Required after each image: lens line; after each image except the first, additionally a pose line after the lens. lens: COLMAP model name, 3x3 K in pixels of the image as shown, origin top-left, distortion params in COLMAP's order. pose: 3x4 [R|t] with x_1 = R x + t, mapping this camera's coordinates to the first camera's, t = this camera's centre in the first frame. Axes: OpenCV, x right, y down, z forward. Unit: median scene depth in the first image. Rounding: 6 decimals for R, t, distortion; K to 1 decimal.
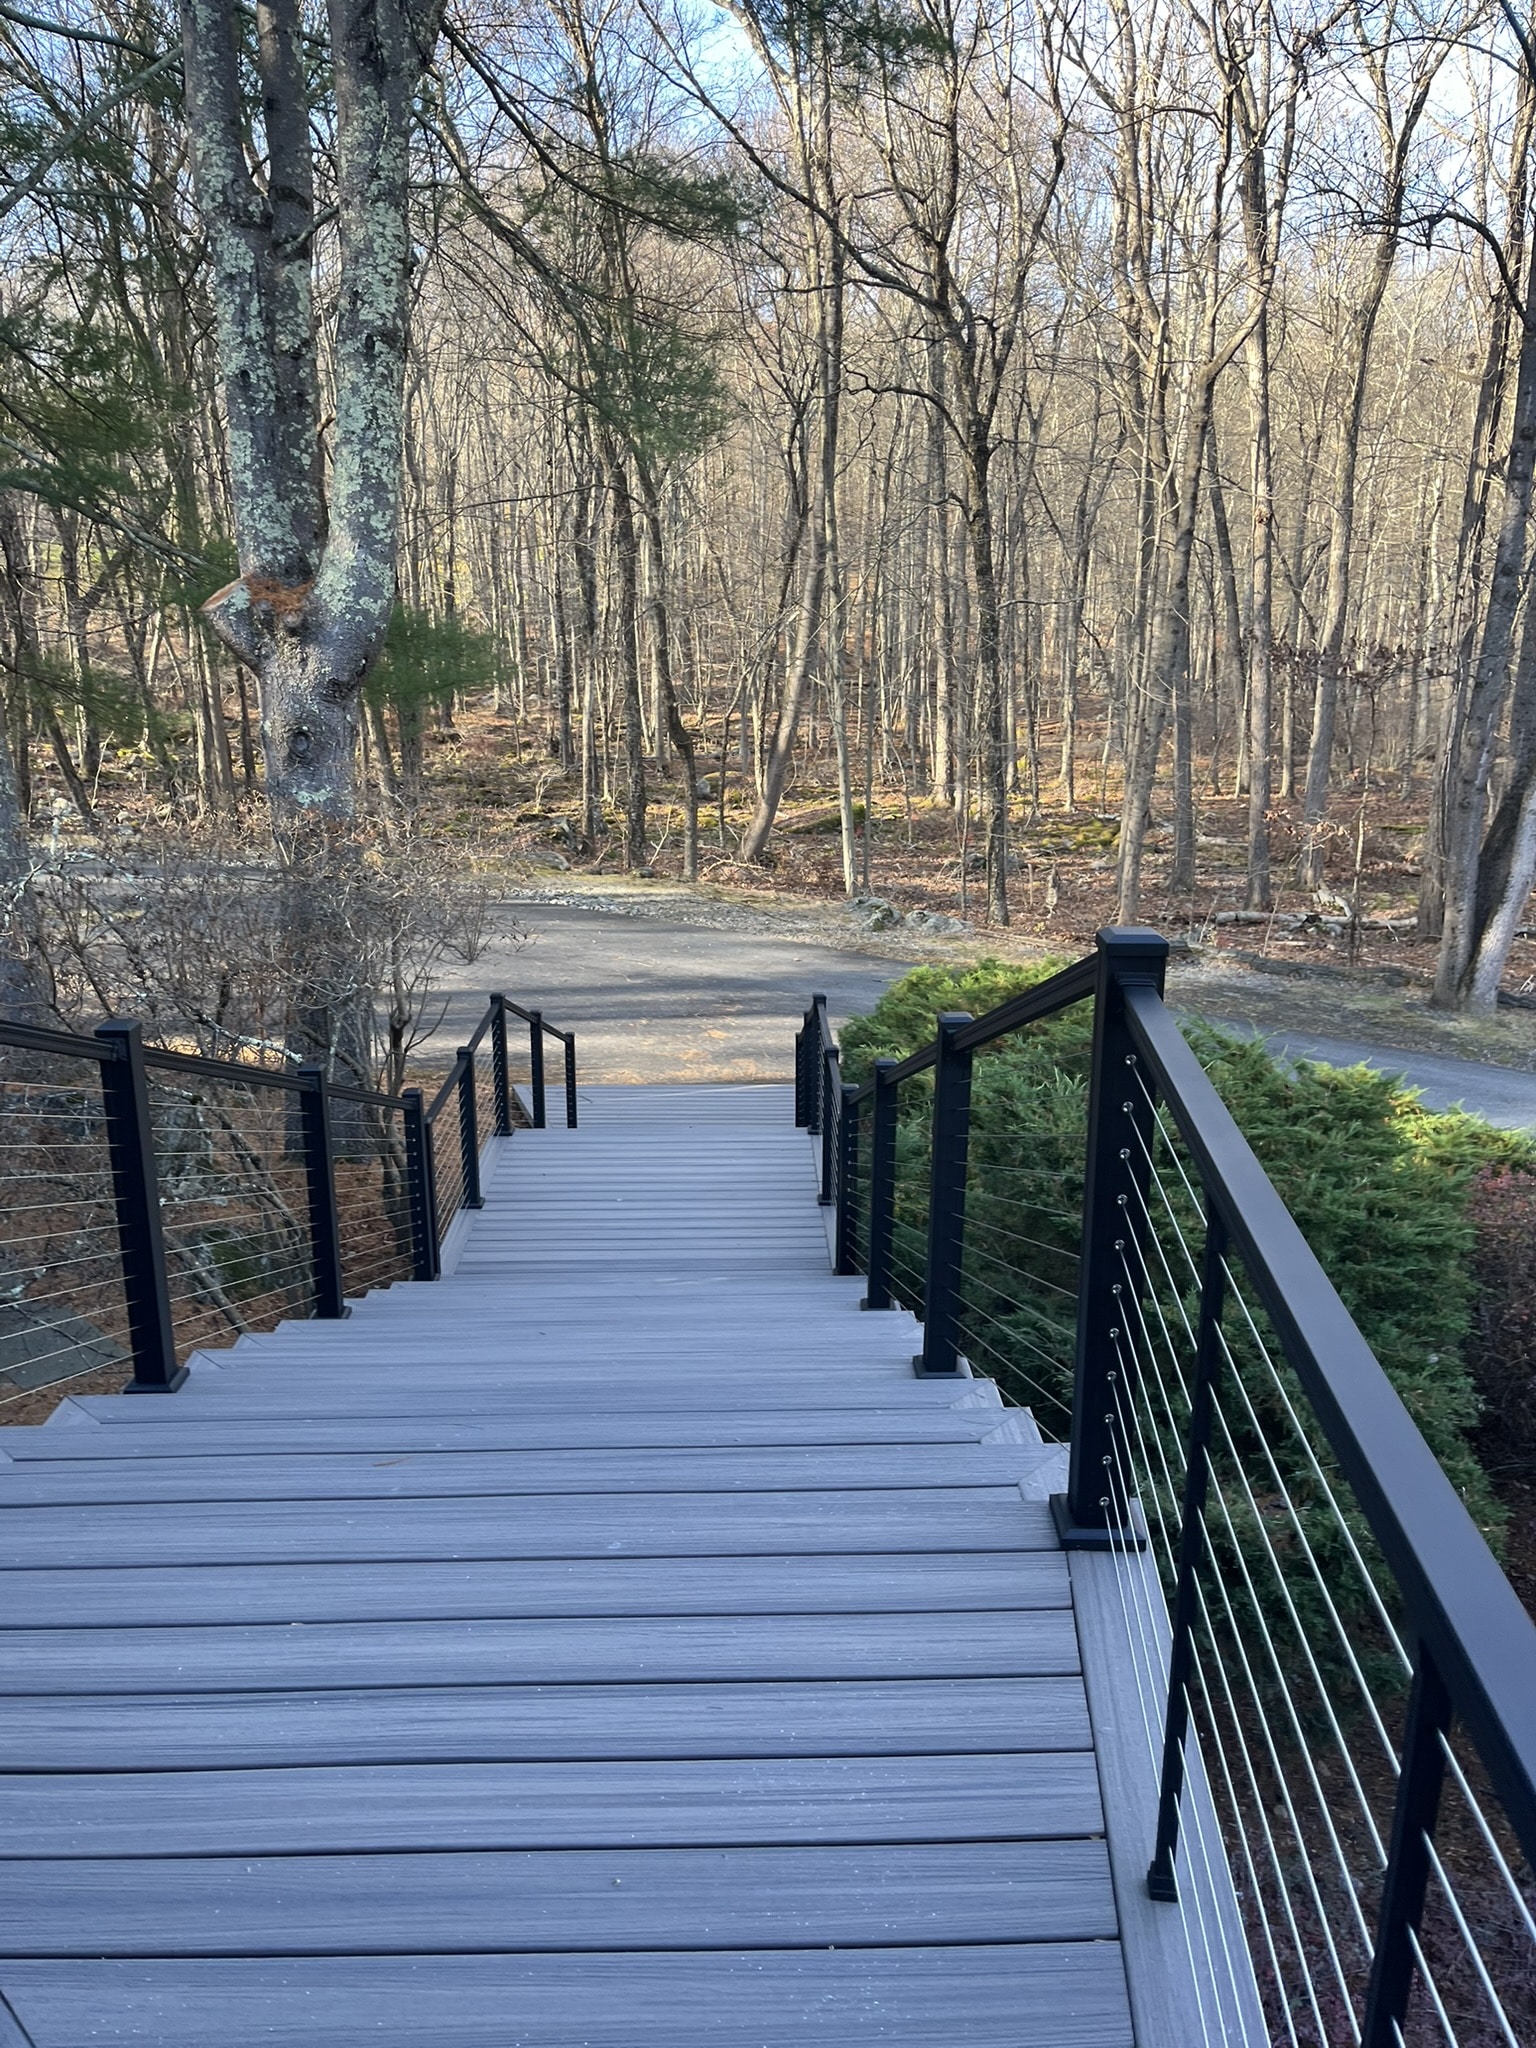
lens RADIAL K [[1549.3, 0, 763.3], [0, 1549.3, 1034.8], [0, 0, 1]] dist [0.008022, 0.004131]
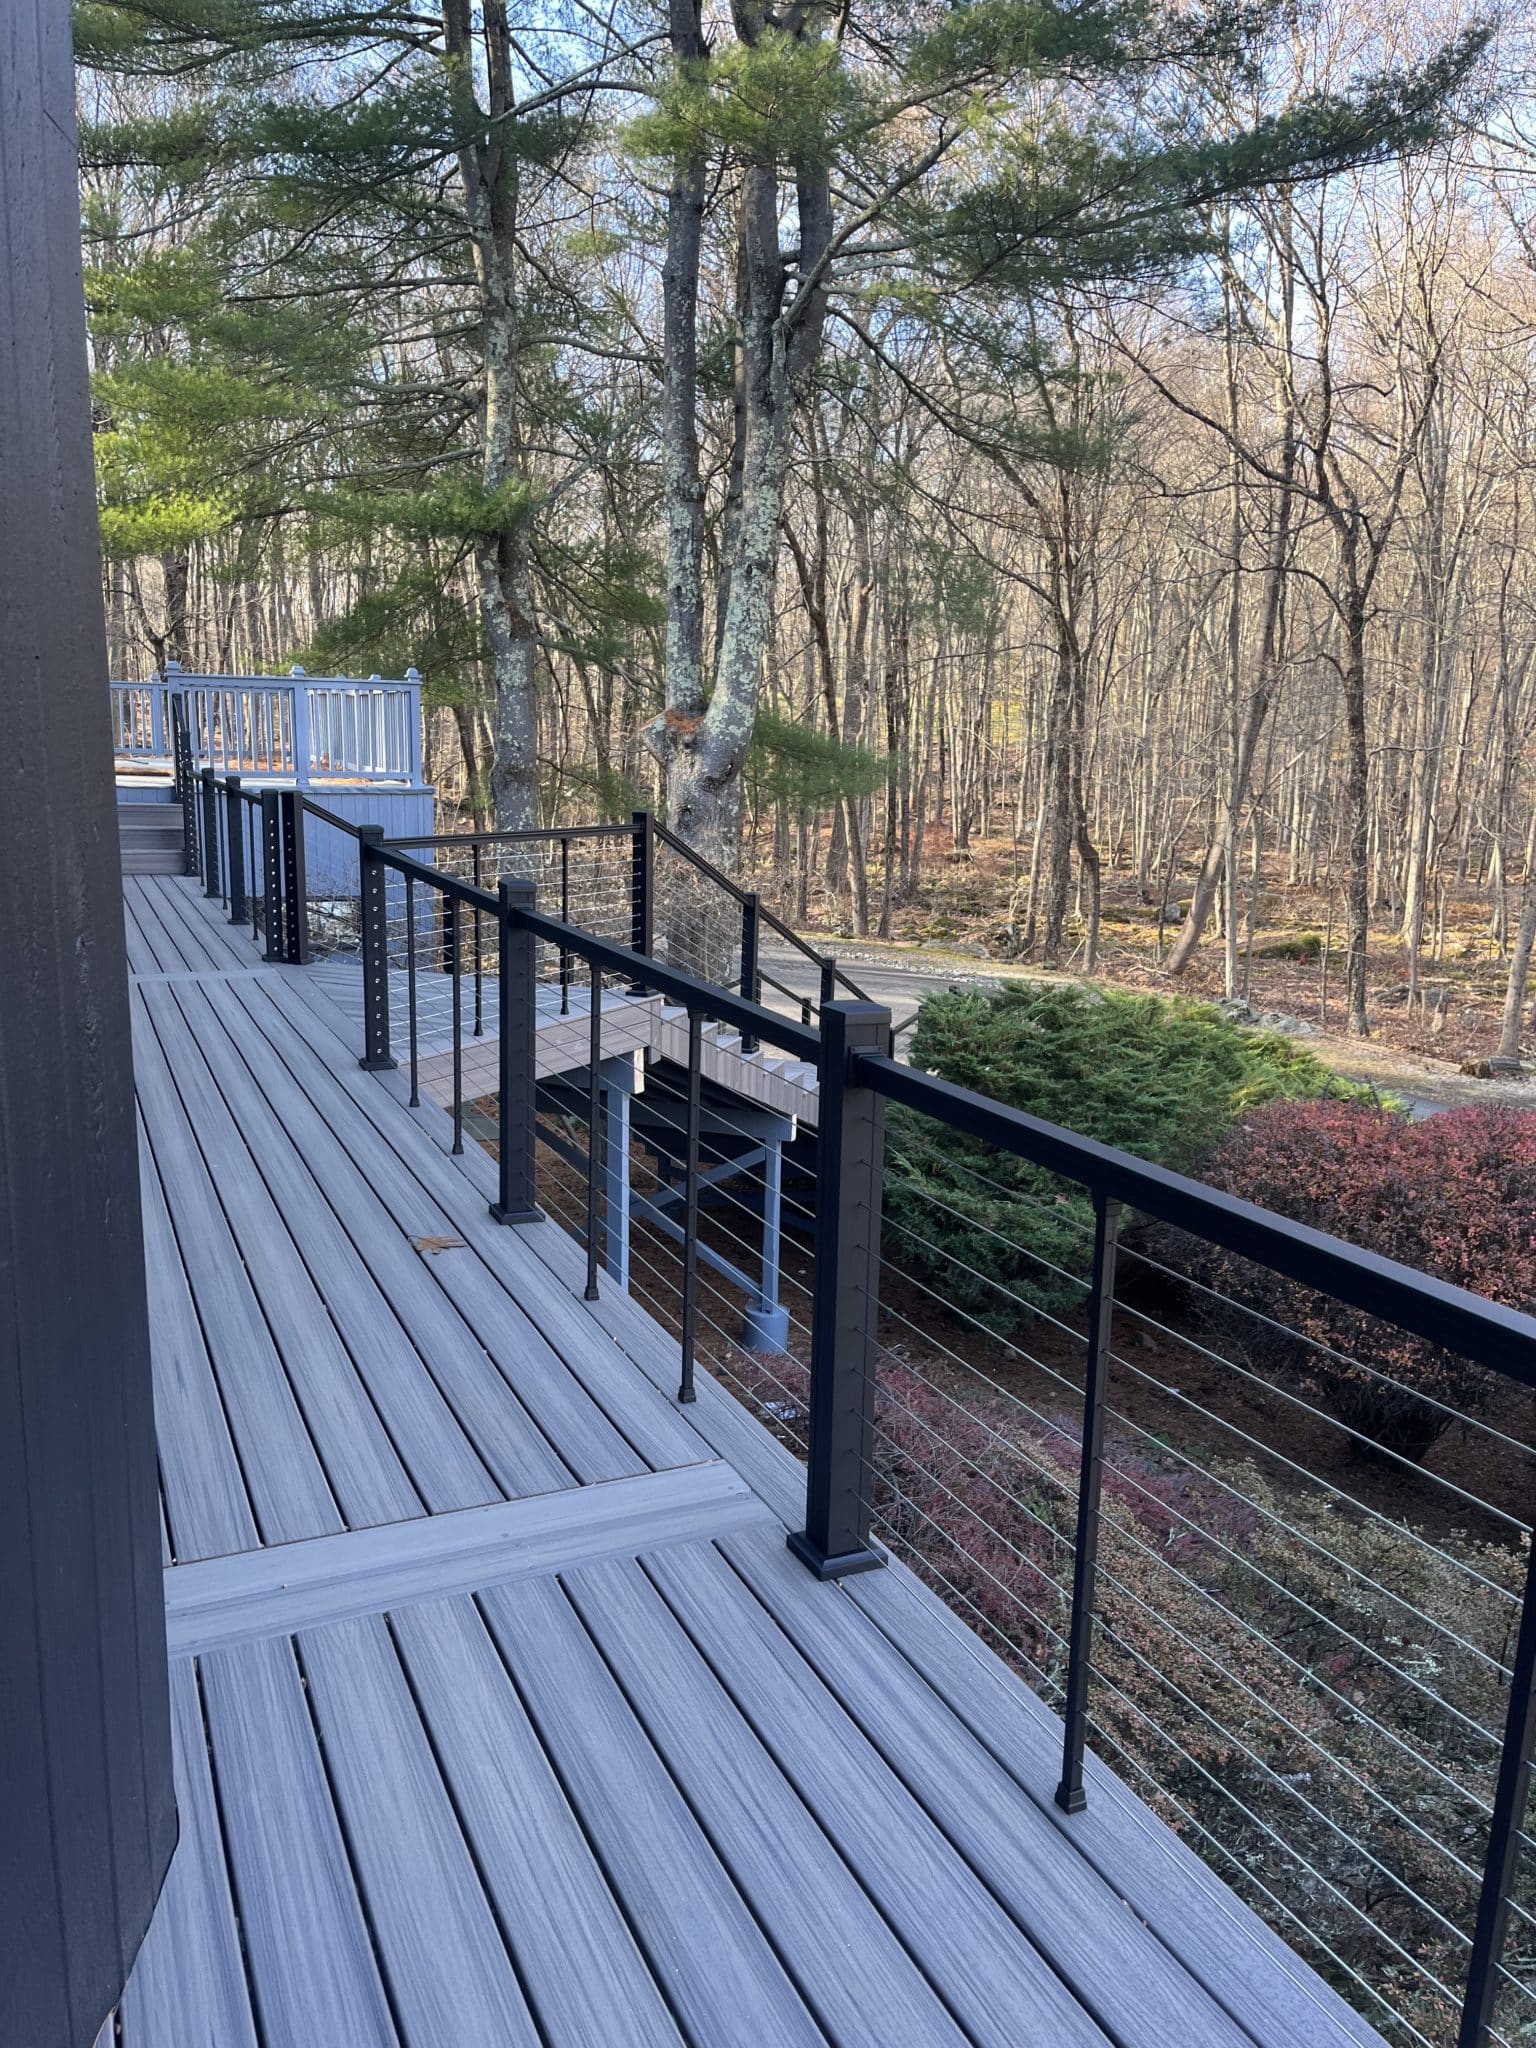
lens RADIAL K [[1549.3, 0, 769.5], [0, 1549.3, 1020.1], [0, 0, 1]] dist [0.008022, 0.004131]
pose [[0.935854, 0.088565, -0.341077, 0.337555], [-0.120230, 0.990073, -0.072806, 0.121455], [0.331242, 0.109144, 0.937212, -0.419587]]
